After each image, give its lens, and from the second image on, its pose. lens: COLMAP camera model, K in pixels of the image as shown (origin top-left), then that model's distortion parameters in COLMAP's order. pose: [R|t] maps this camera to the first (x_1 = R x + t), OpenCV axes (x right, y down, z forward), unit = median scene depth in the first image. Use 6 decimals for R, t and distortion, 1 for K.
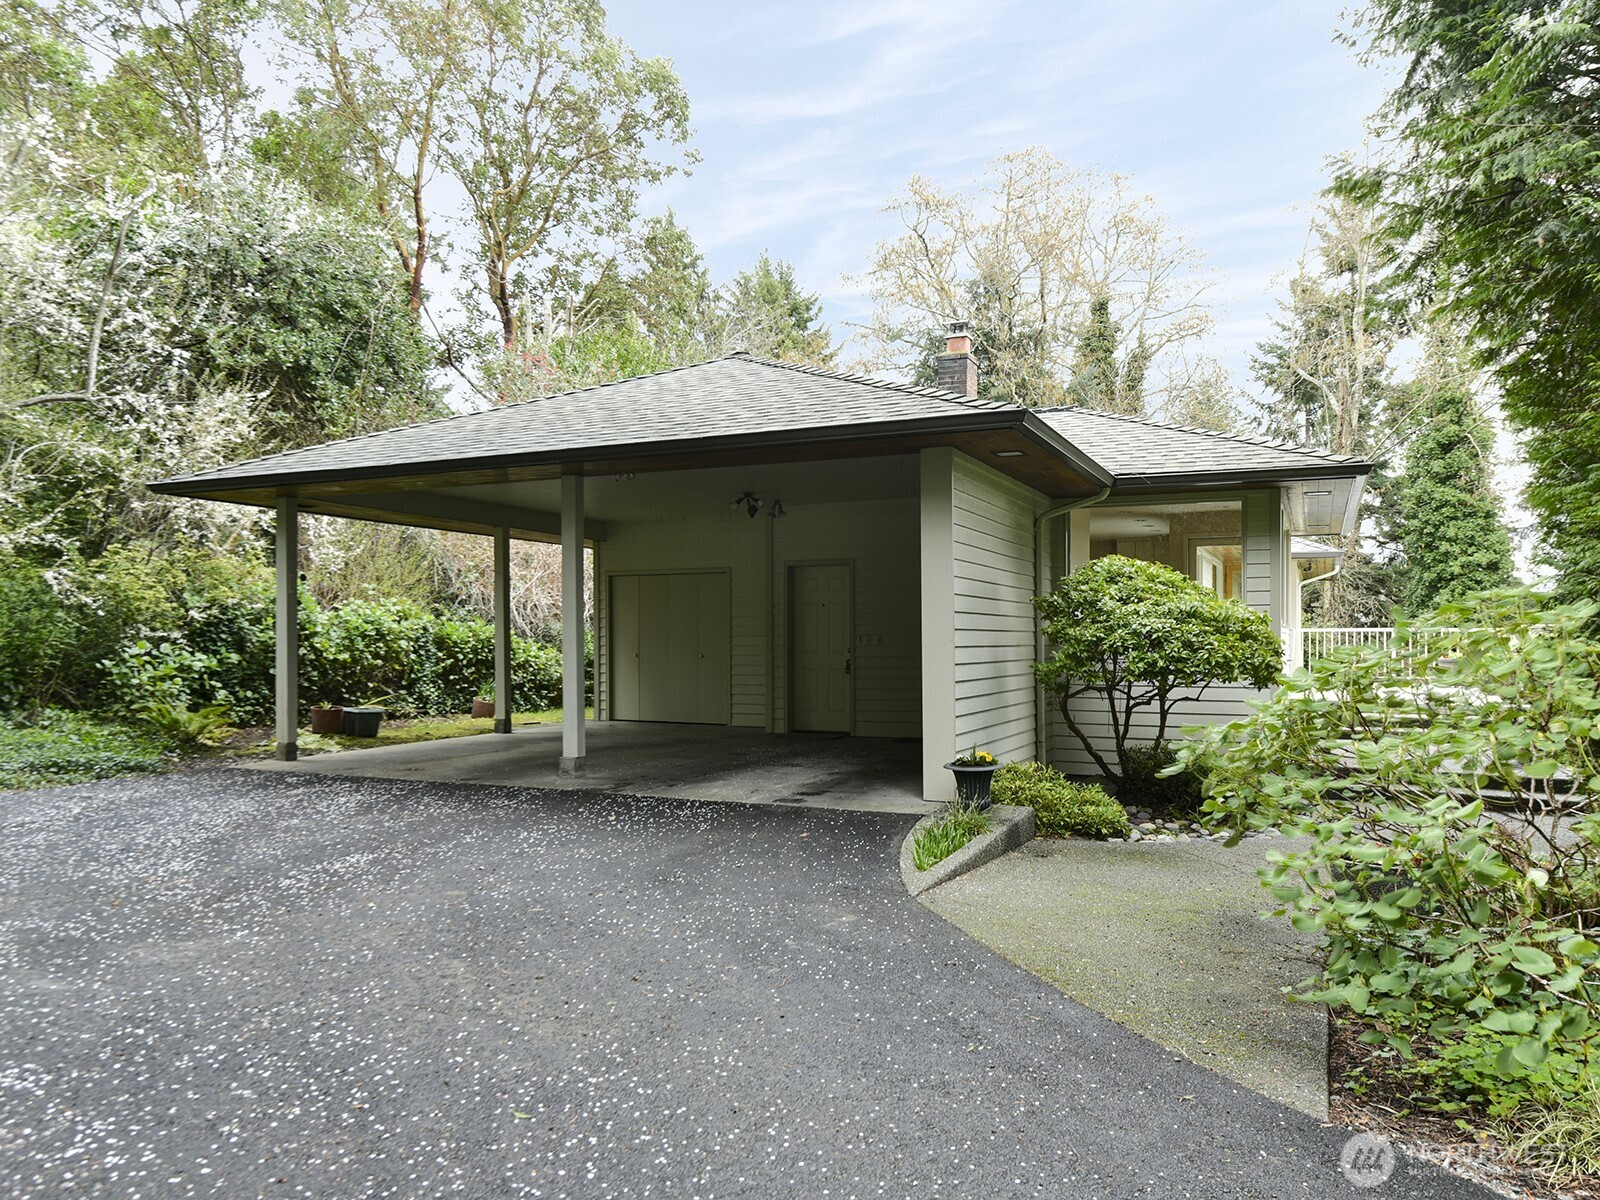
lens RADIAL K [[1081.5, 0, 794.4], [0, 1081.5, 631.8], [0, 0, 1]] dist [0.002749, 0.002600]
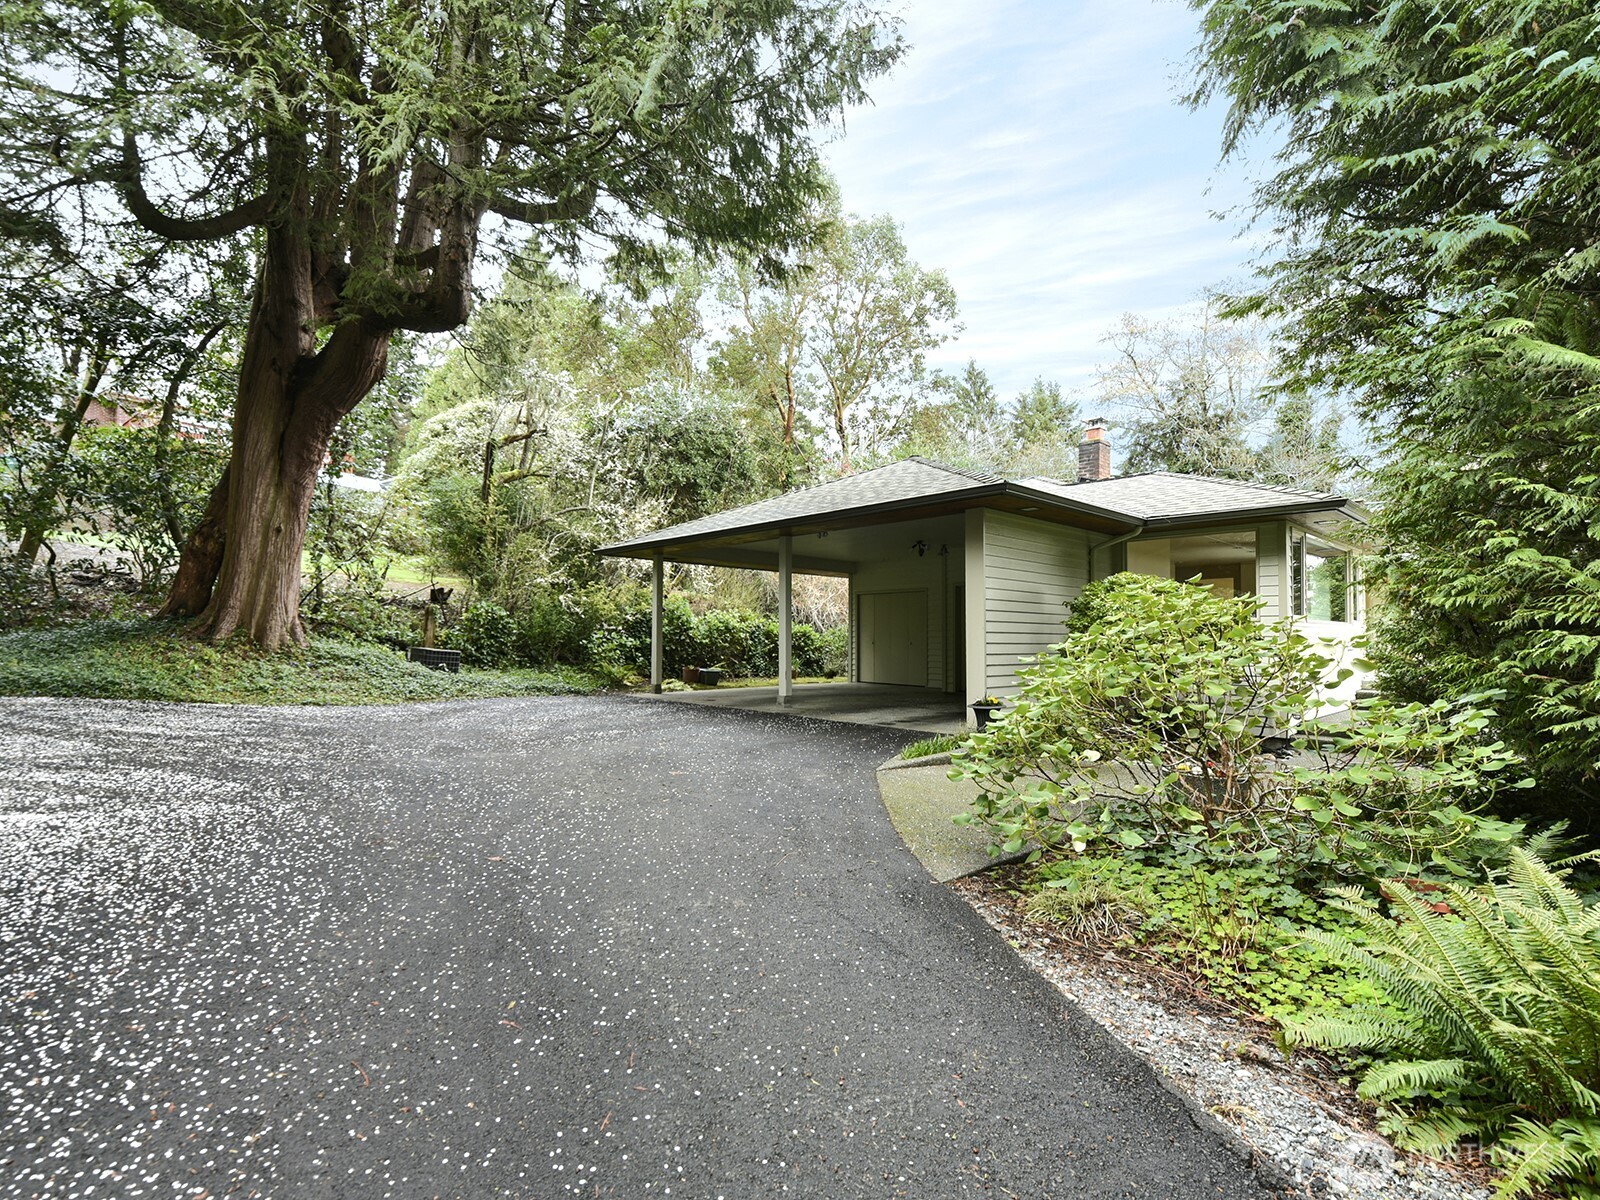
lens RADIAL K [[706.7, 0, 802.7], [0, 706.7, 609.4], [0, 0, 1]] dist [0.009966, -0.000059]
pose [[0.929583, -0.008784, -0.368508, 0.155061], [-0.004768, 0.999346, -0.035848, 0.010670], [0.368582, 0.035080, 0.928933, -0.037734]]
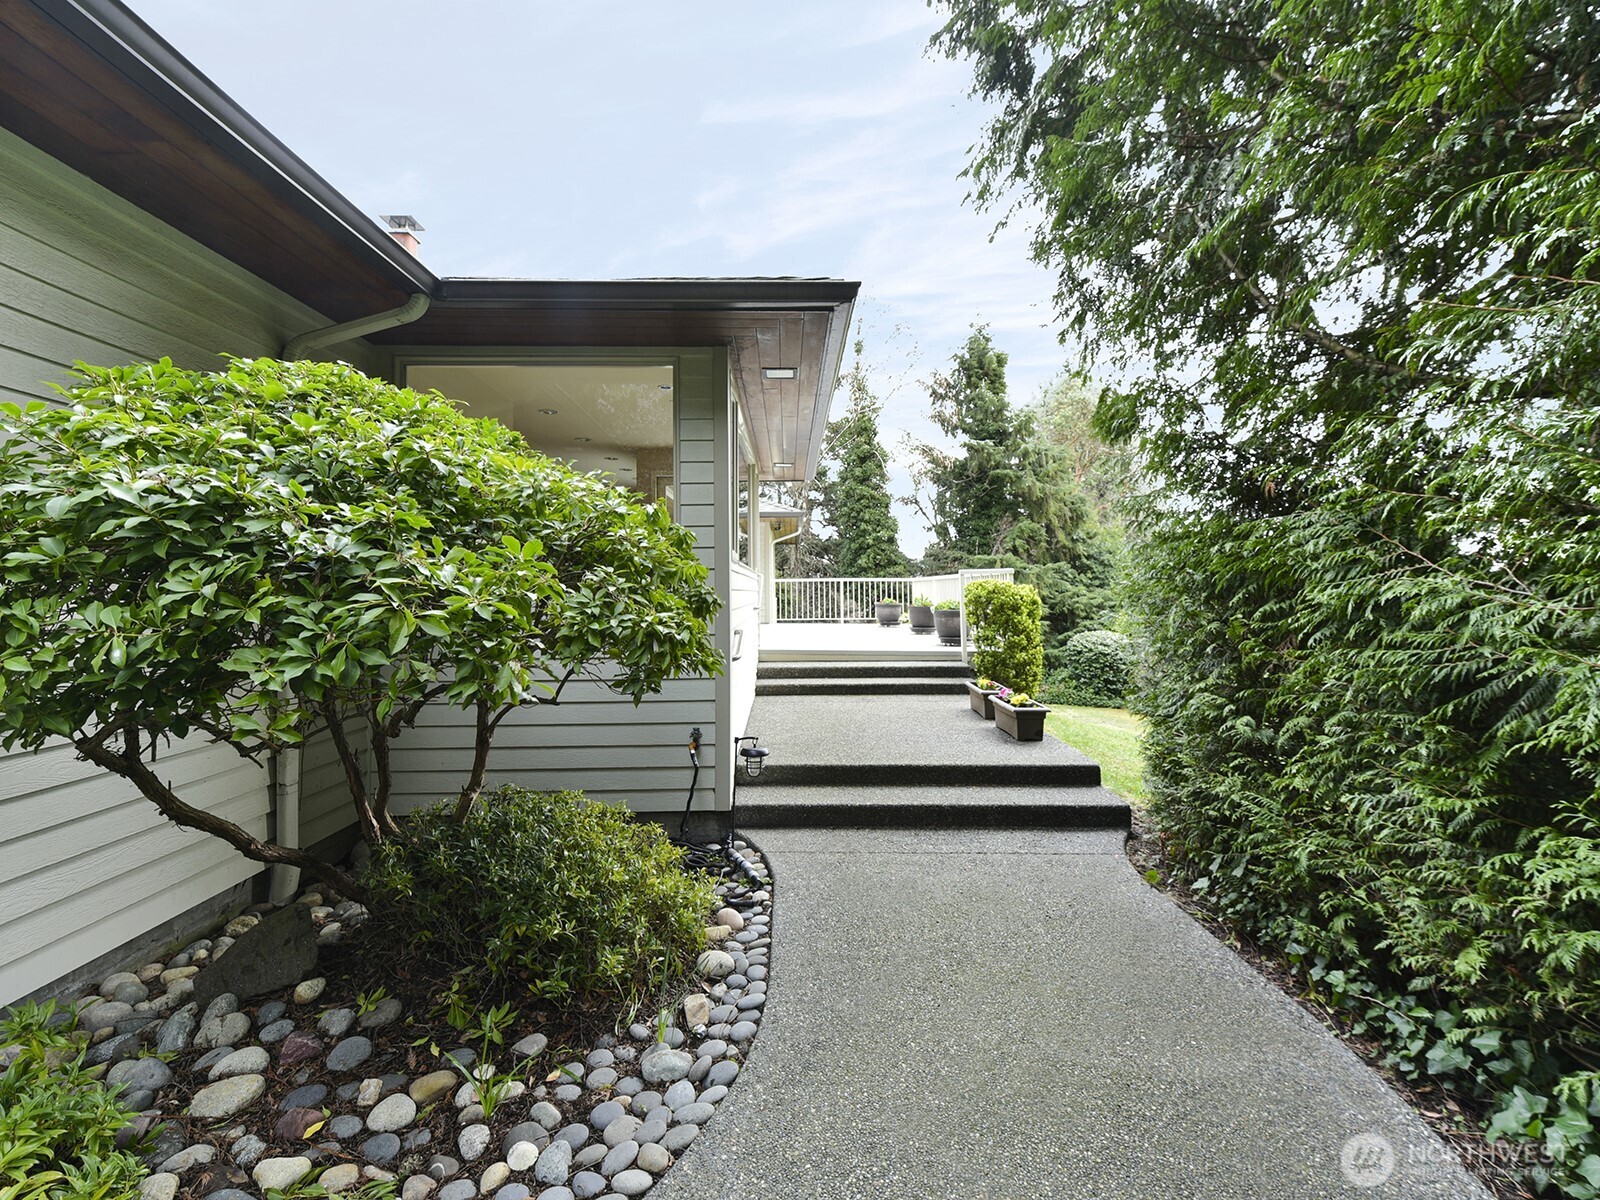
lens RADIAL K [[640.7, 0, 800.0], [0, 640.7, 600.0], [0, 0, 1]] dist [-0.000660, -0.000017]
pose [[0.891695, -0.017855, 0.452284, 0.220252], [0.010746, 0.999775, 0.018284, 0.009580], [-0.452508, -0.011444, 0.891687, 0.450338]]
